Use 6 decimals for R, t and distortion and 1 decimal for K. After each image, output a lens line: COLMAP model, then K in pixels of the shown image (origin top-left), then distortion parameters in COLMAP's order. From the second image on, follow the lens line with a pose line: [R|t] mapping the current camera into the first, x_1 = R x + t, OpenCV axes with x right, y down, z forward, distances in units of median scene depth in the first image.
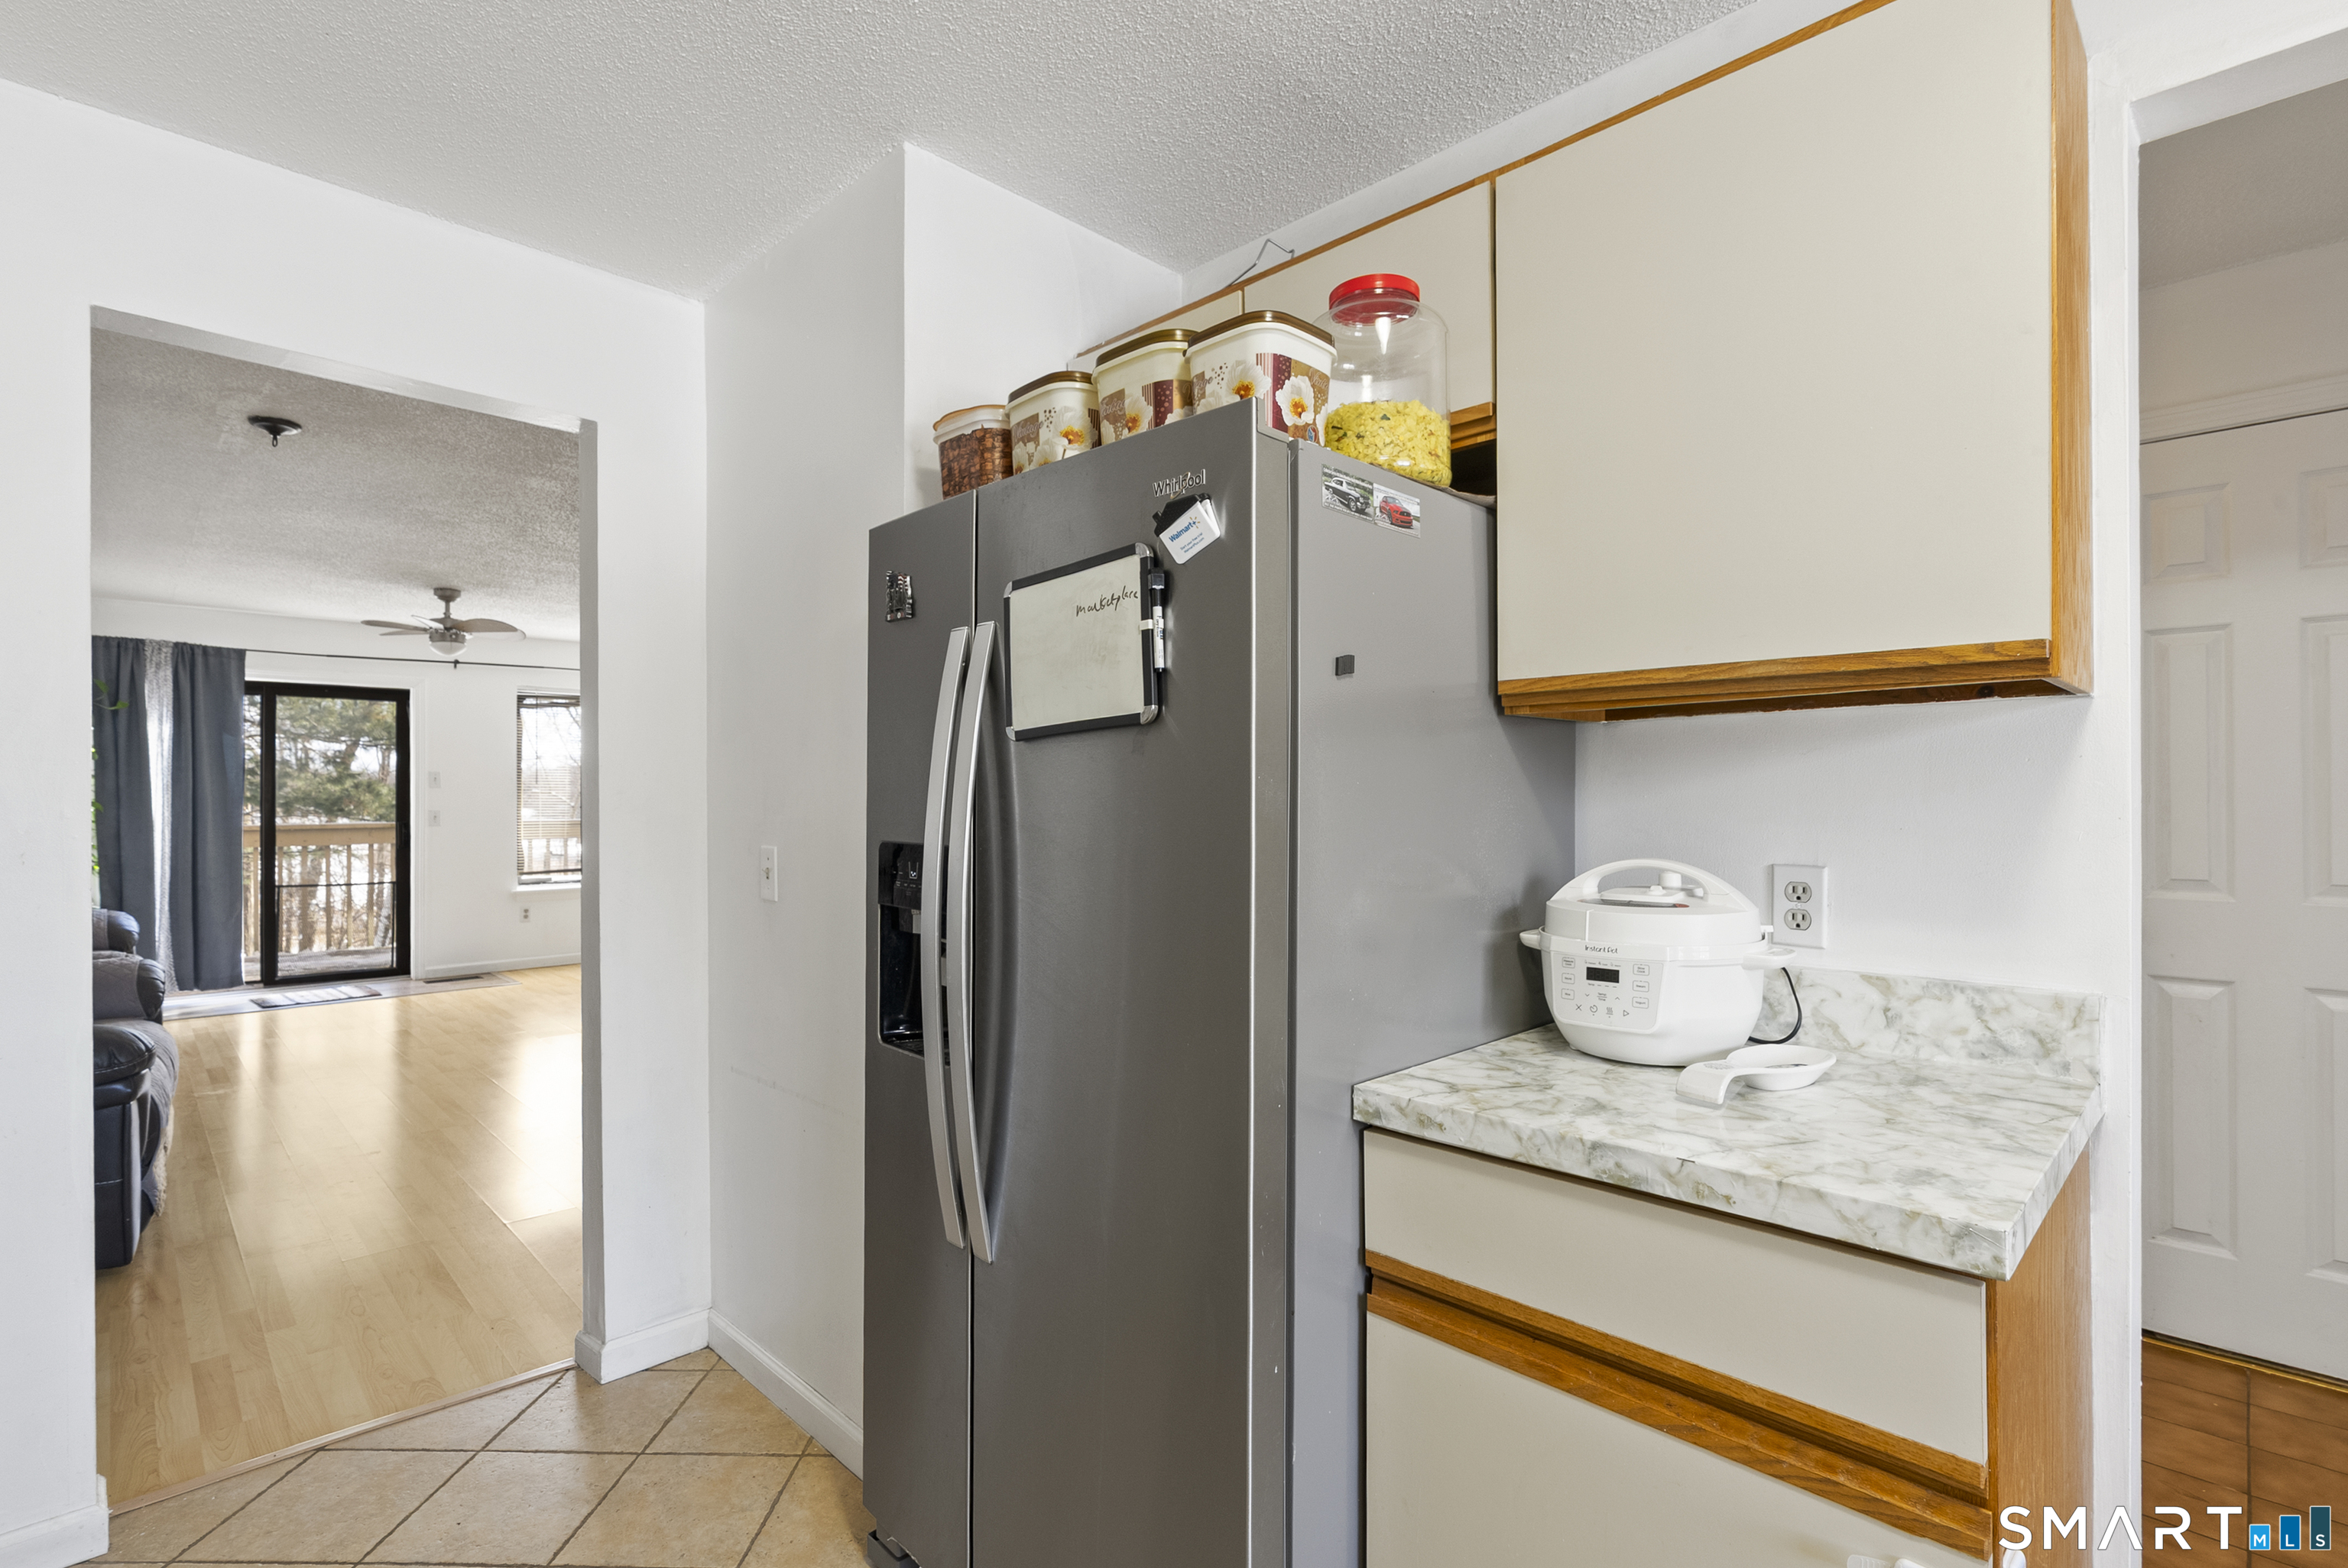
lens RADIAL K [[1086.3, 0, 1180.4], [0, 1086.3, 797.2], [0, 0, 1]] dist [-0.010244, 0.000395]
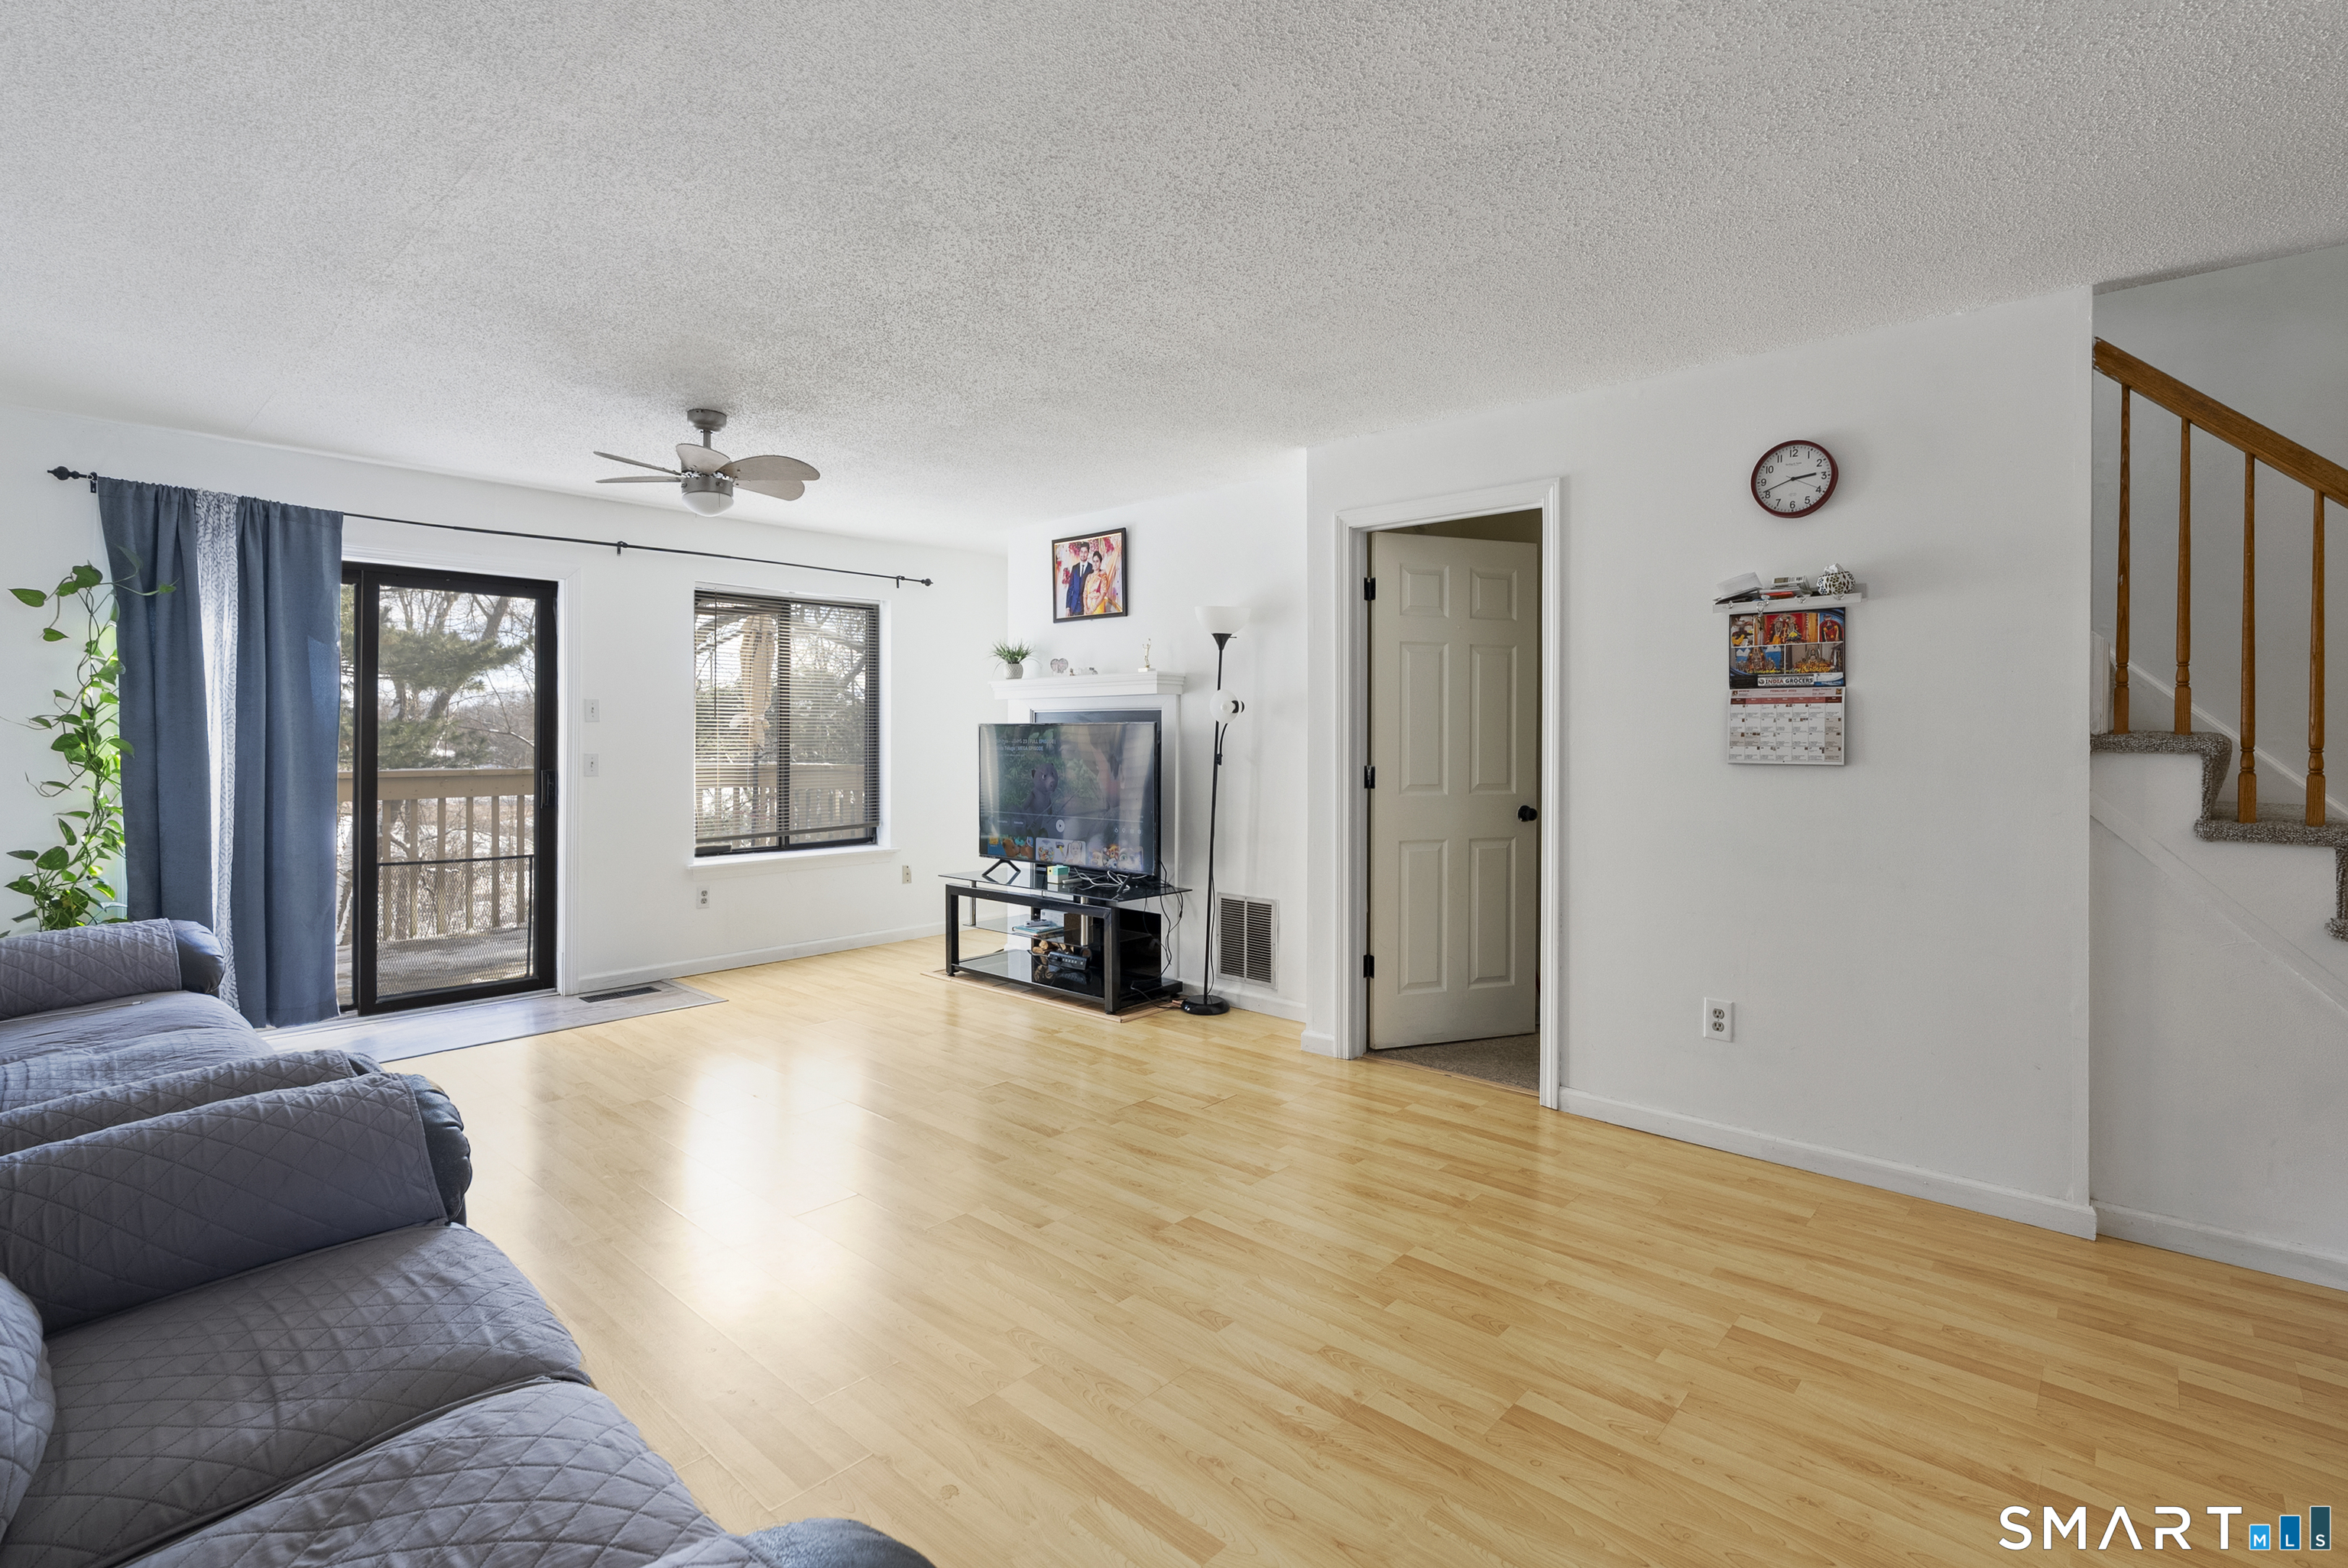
lens RADIAL K [[1083.8, 0, 1167.5], [0, 1083.8, 749.2], [0, 0, 1]] dist [-0.009869, 0.000740]
pose [[0.998636, 0.004729, 0.052004, -0.396702], [-0.005116, 0.999960, 0.007318, 0.001912], [-0.051967, -0.007574, 0.998620, 0.310523]]
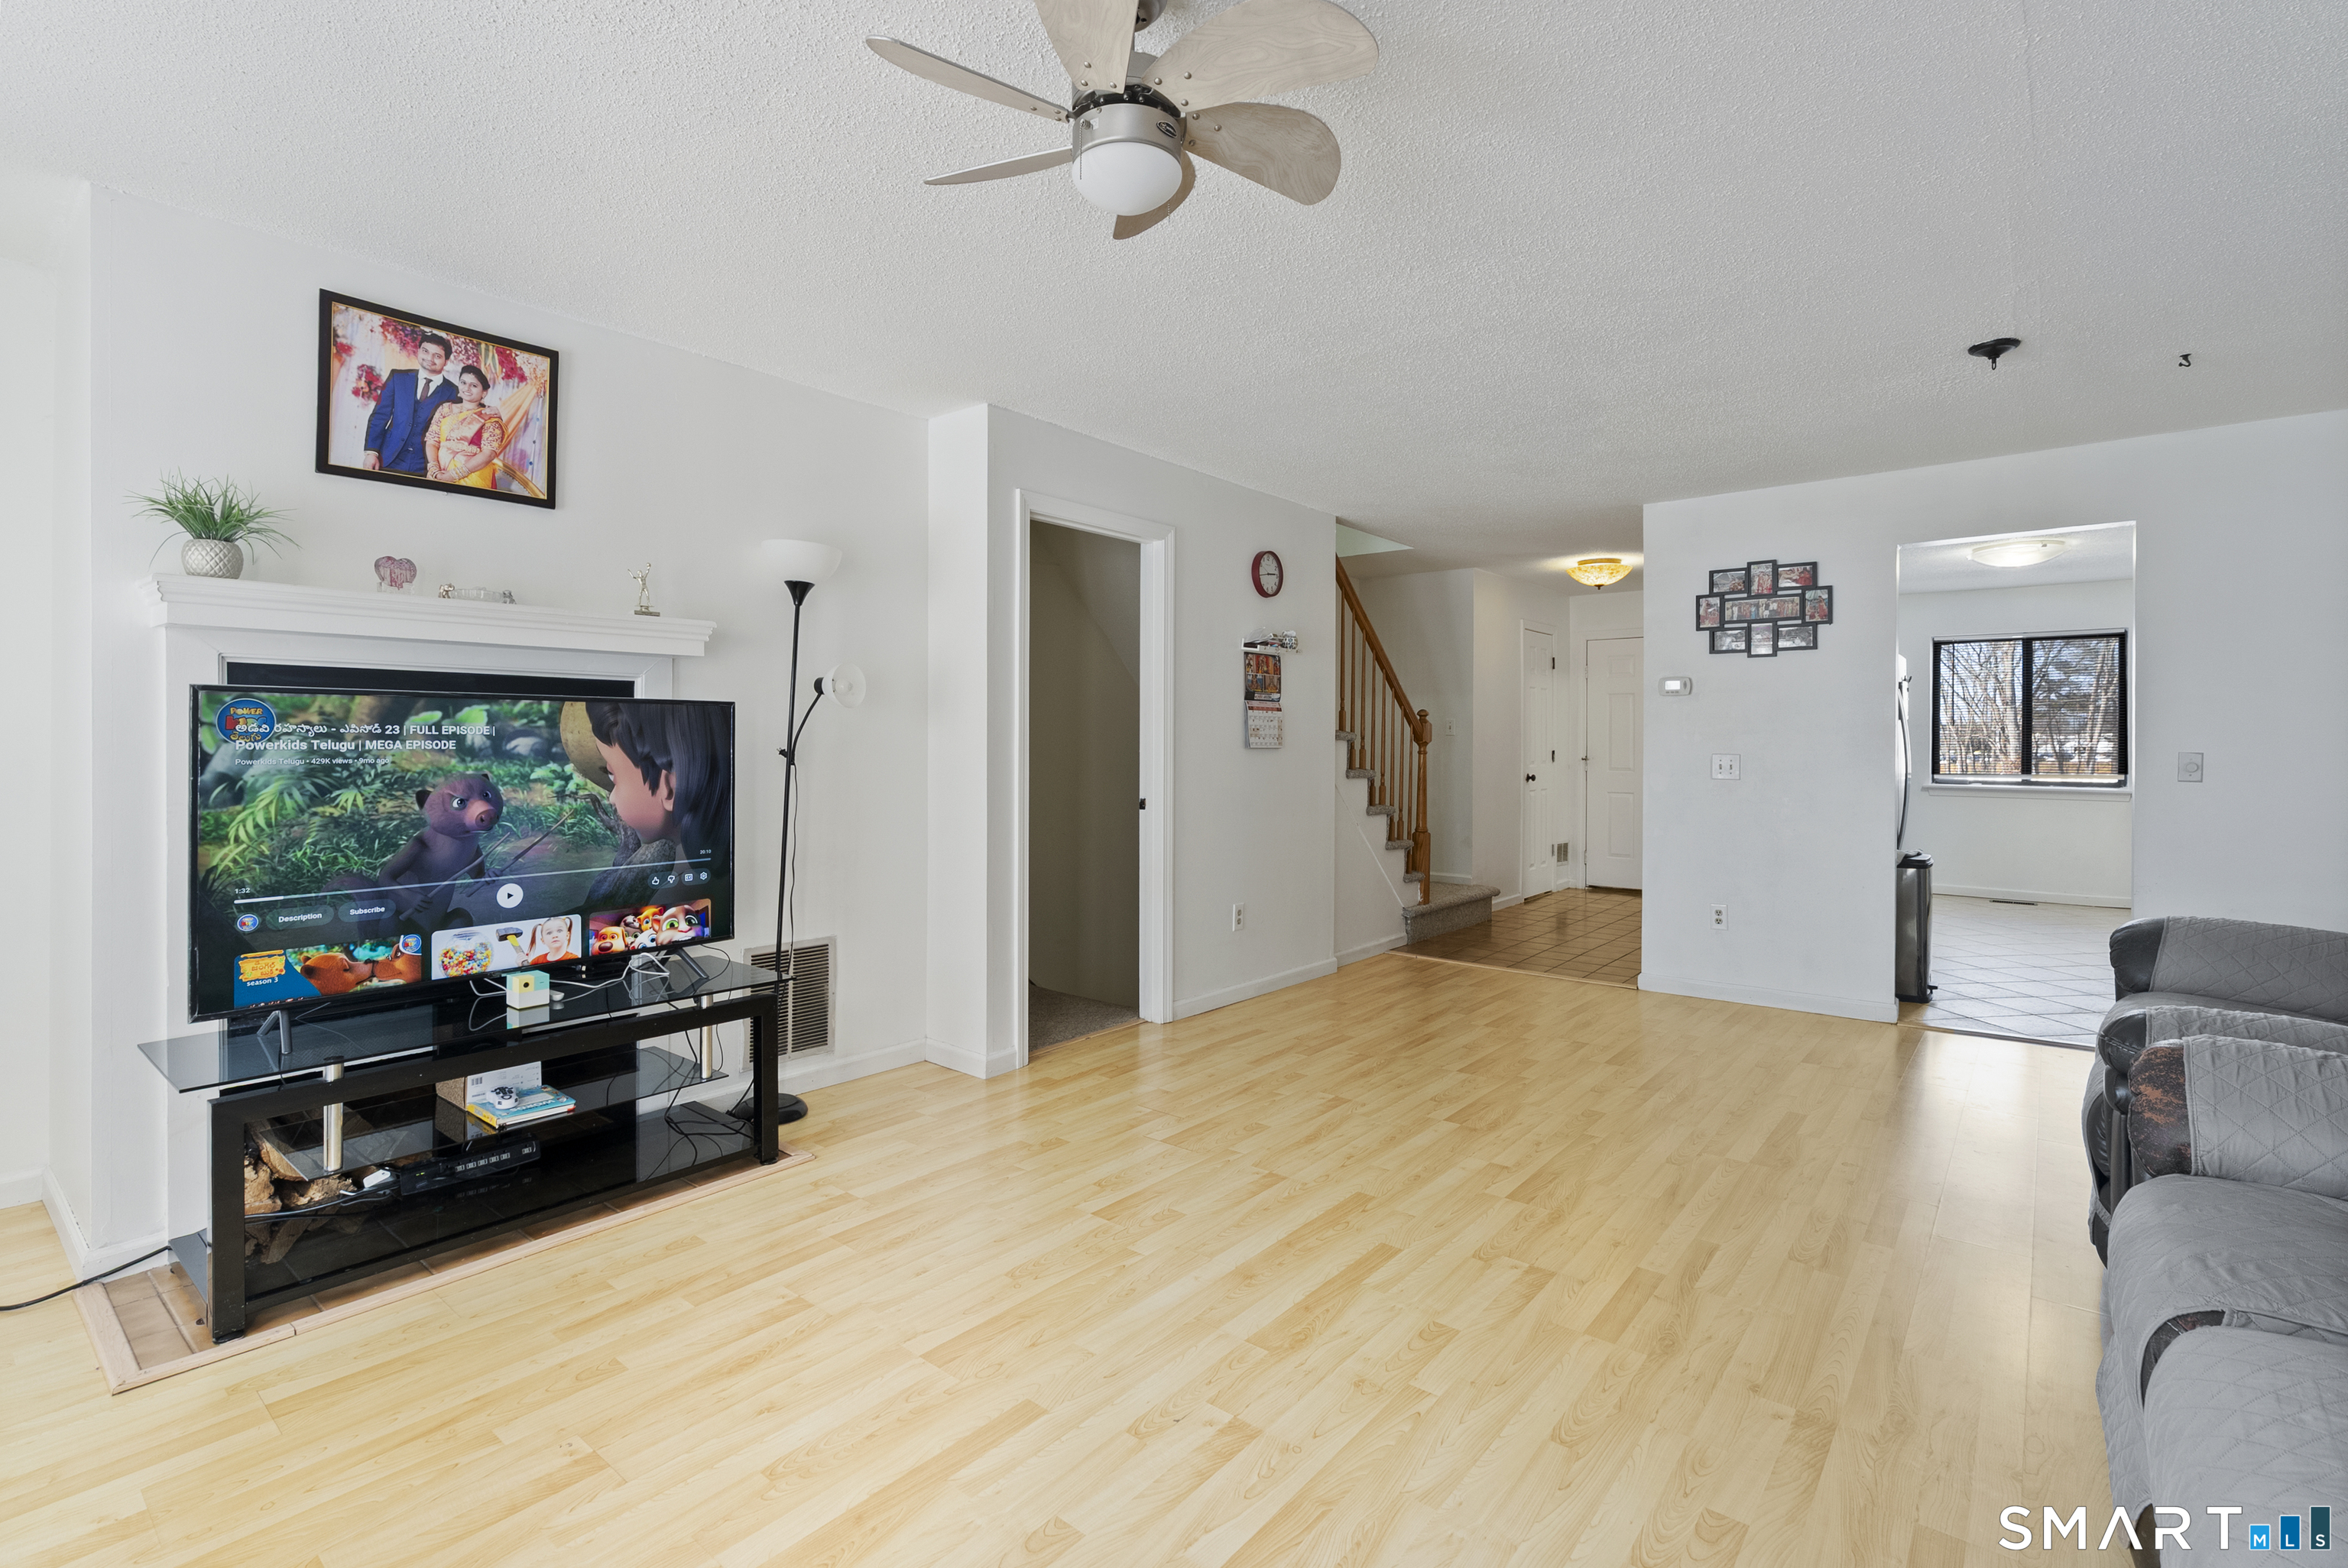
lens RADIAL K [[1083.8, 0, 1167.5], [0, 1083.8, 749.2], [0, 0, 1]] dist [-0.009869, 0.000740]
pose [[-0.095368, -0.003896, 0.995434, -0.877162], [0.001473, 0.999991, 0.004055, 0.008430], [-0.995441, 0.001853, -0.095361, 0.925749]]
